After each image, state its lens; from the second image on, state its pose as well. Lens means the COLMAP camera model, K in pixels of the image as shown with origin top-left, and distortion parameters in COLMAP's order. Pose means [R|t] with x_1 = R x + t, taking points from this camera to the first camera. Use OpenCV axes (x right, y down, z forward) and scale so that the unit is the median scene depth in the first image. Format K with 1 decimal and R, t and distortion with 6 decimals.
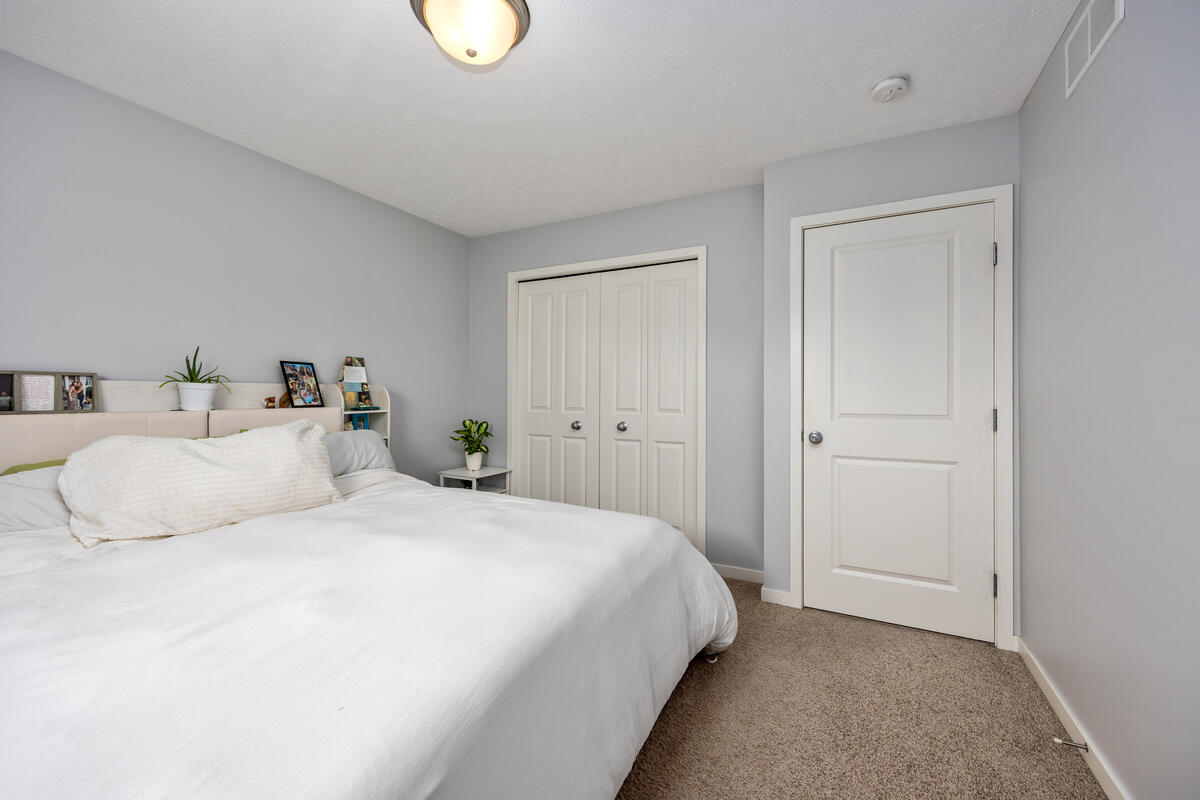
lens RADIAL K [[503.4, 0, 603.3], [0, 503.4, 403.2], [0, 0, 1]] dist [0.002016, 0.000119]
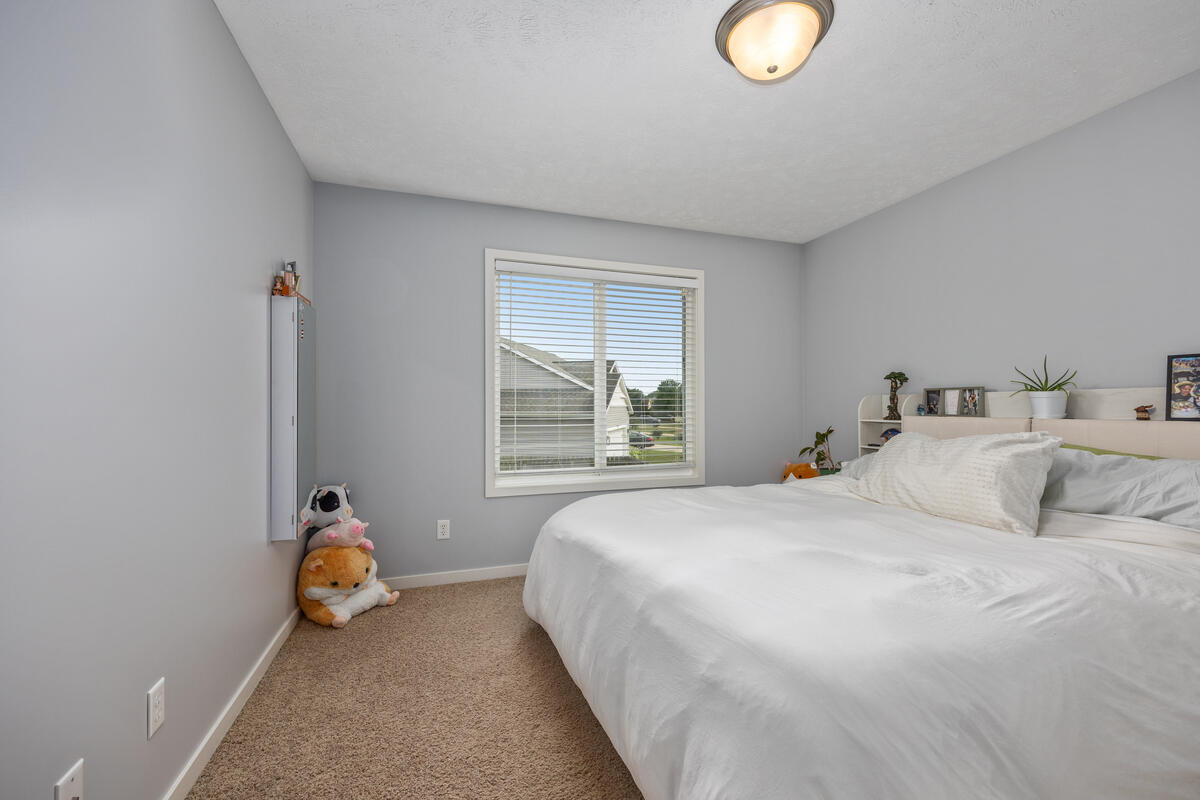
lens RADIAL K [[503.4, 0, 603.3], [0, 503.4, 403.2], [0, 0, 1]] dist [0.002016, 0.000119]
pose [[-0.692210, -0.000196, -0.721696, 0.599908], [-0.008418, 0.999934, 0.007802, -0.019159], [0.721647, 0.011476, -0.692166, 1.204631]]
